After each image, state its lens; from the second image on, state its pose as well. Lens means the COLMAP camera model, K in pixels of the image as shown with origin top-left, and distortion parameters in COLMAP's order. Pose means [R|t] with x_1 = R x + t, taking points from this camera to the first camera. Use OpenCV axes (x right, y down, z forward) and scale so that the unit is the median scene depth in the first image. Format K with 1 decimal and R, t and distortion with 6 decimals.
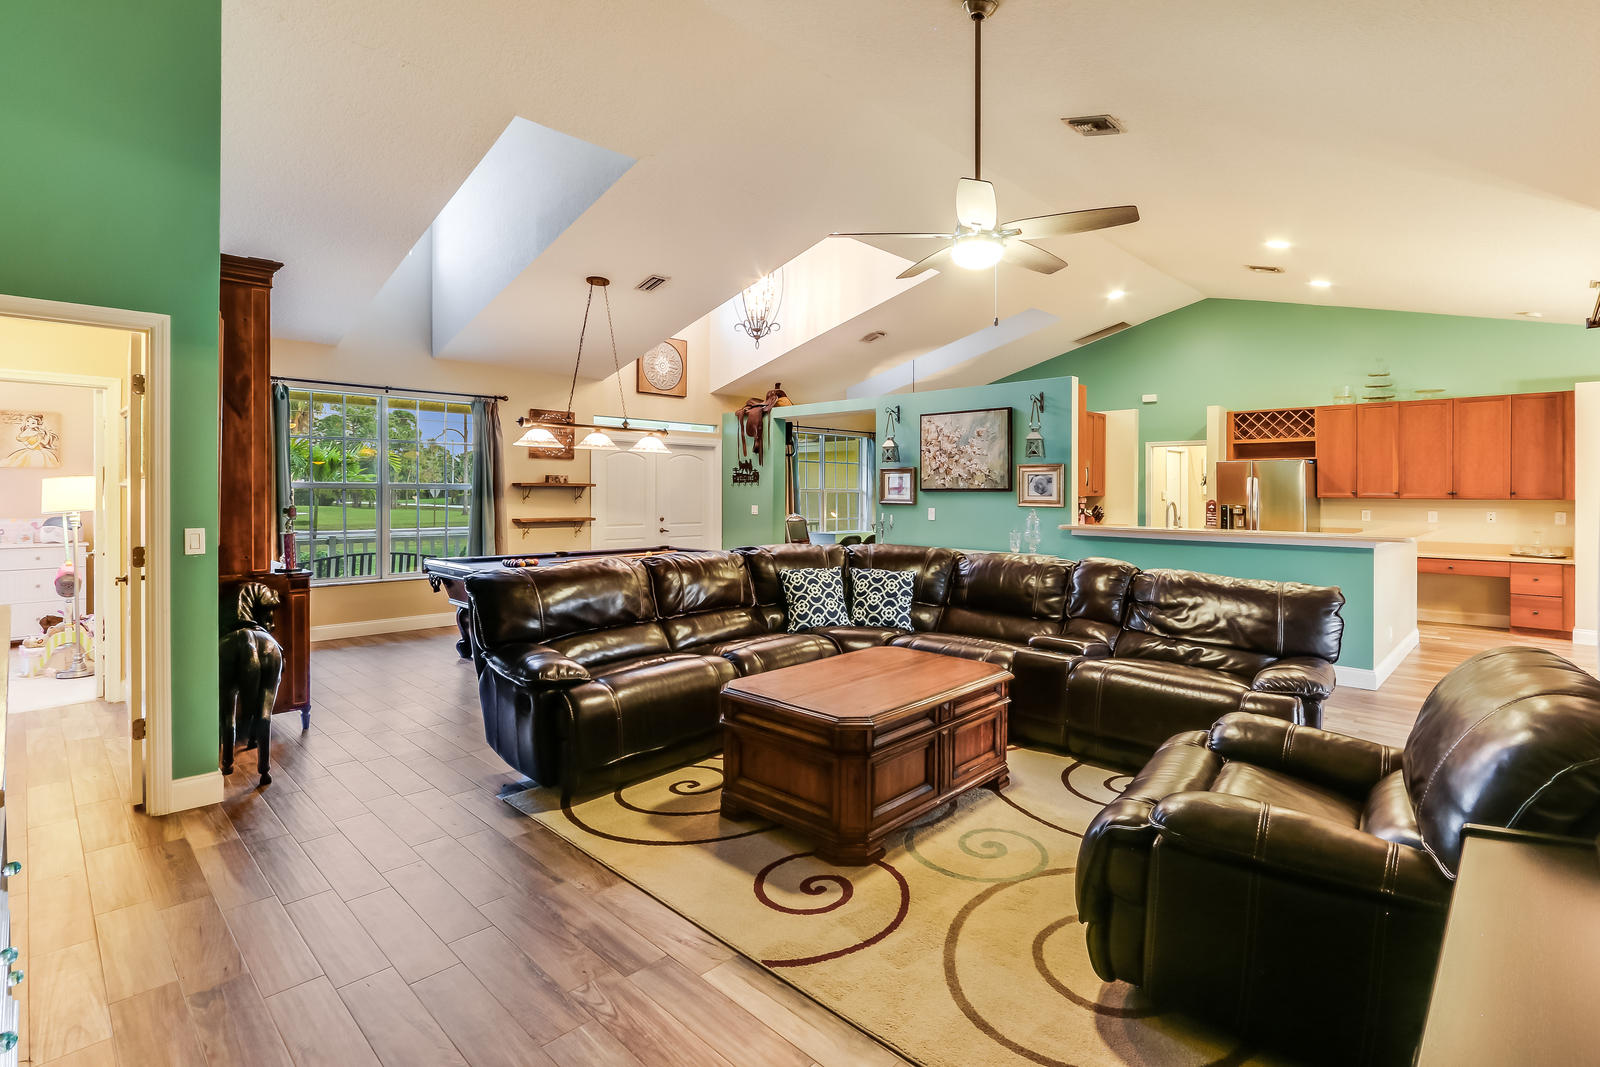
lens RADIAL K [[753.5, 0, 802.9], [0, 753.5, 504.4], [0, 0, 1]] dist [-0.009946, 0.000204]
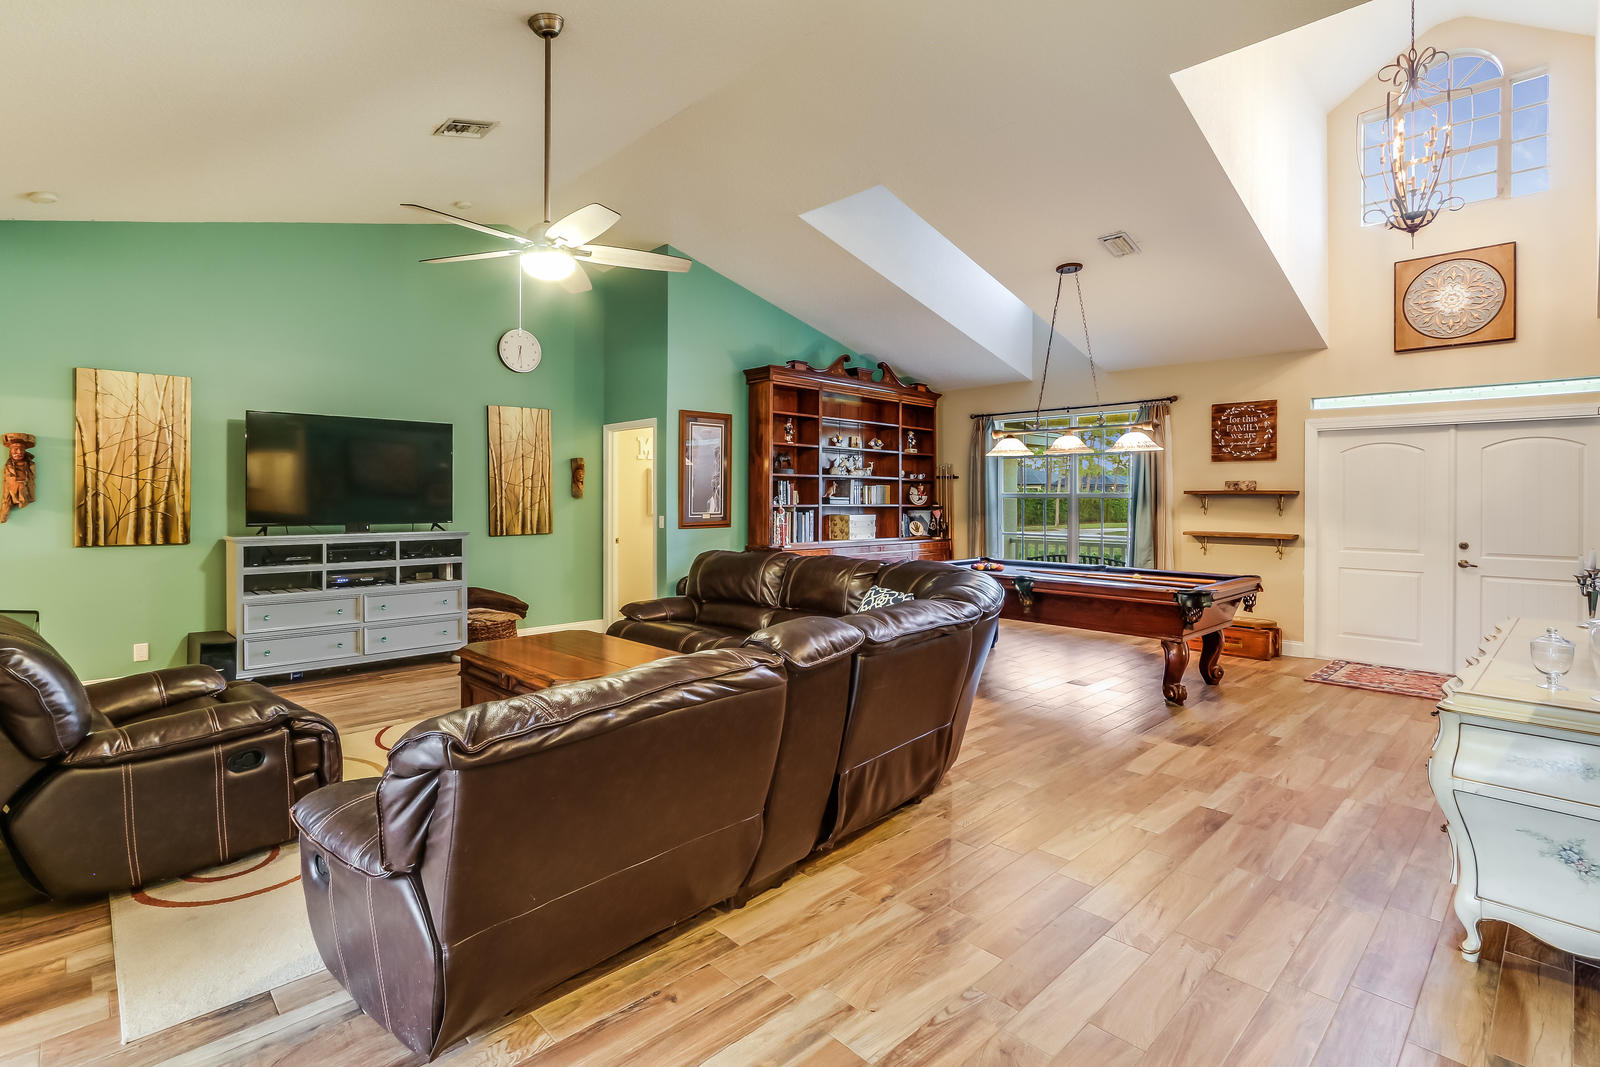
lens RADIAL K [[753.5, 0, 791.7], [0, 753.5, 499.6], [0, 0, 1]] dist [-0.009946, 0.000204]
pose [[-0.037158, -0.004834, -0.999298, 0.531621], [-0.019674, 0.999798, -0.004105, -0.005734], [0.999116, 0.019507, -0.037246, 0.566227]]
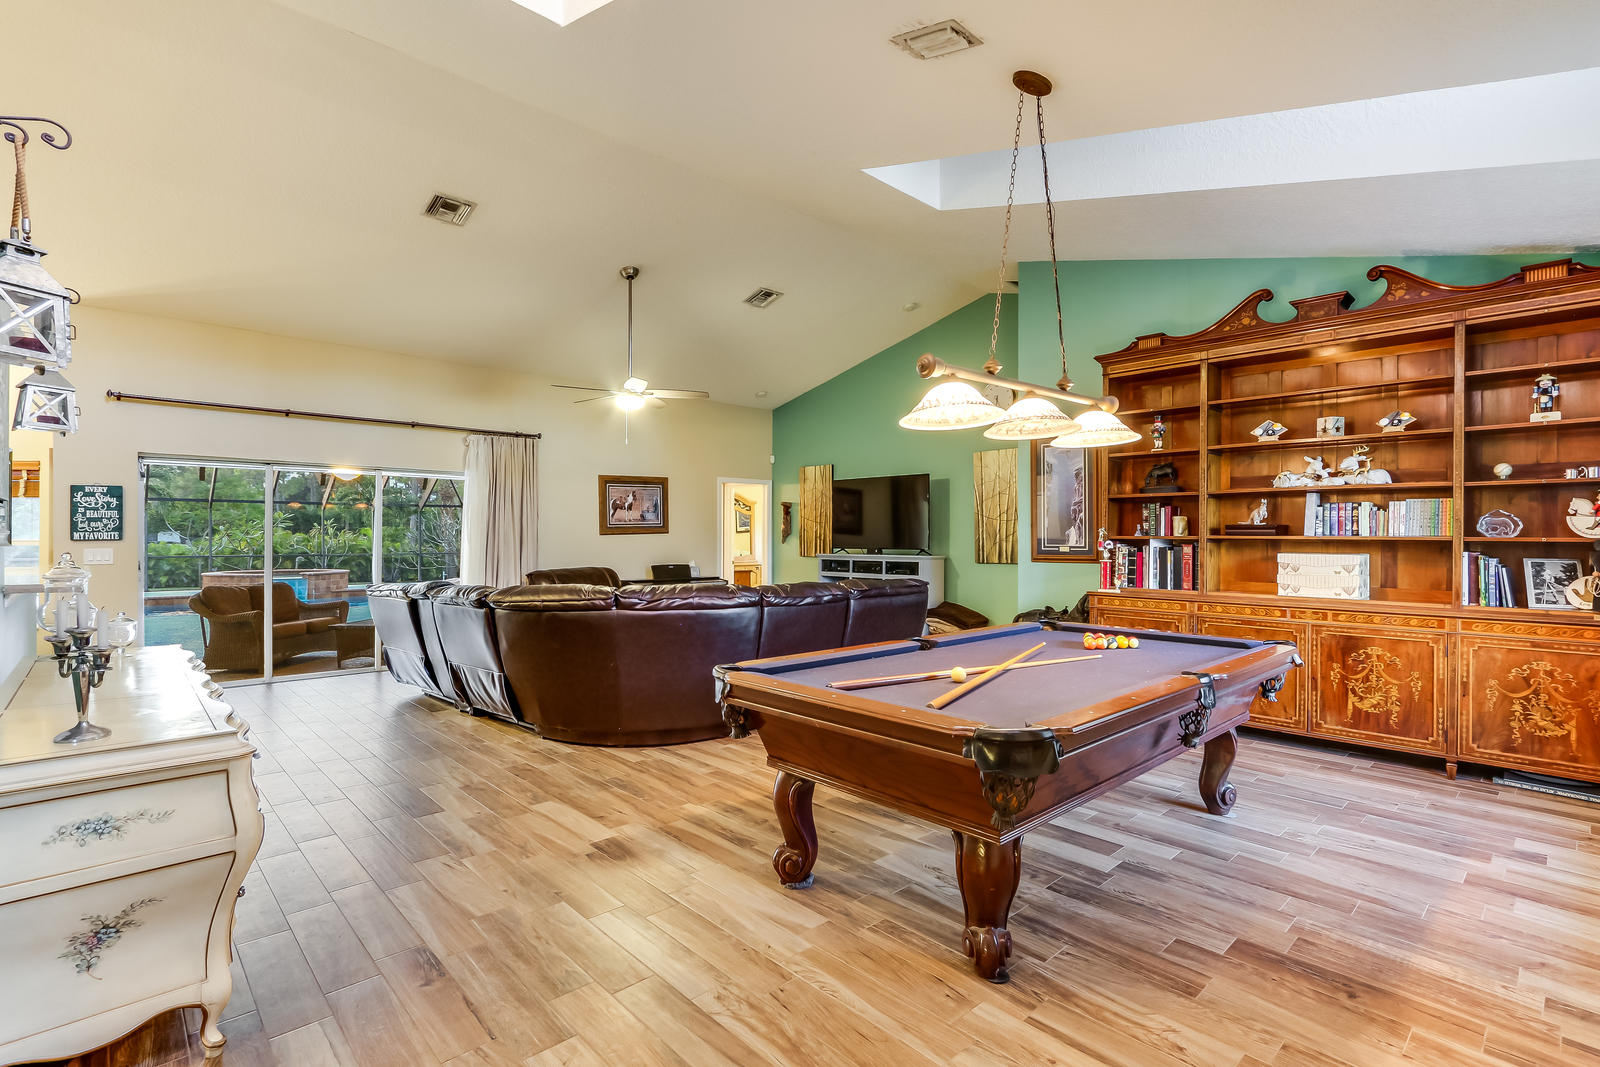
lens RADIAL K [[753.5, 0, 800.3], [0, 753.5, 521.4], [0, 0, 1]] dist [-0.009946, 0.000204]
pose [[-0.999206, -0.007473, 0.039125, -0.116368], [-0.007635, 0.999963, -0.003989, -0.011061], [-0.039094, -0.004285, -0.999226, 1.211184]]
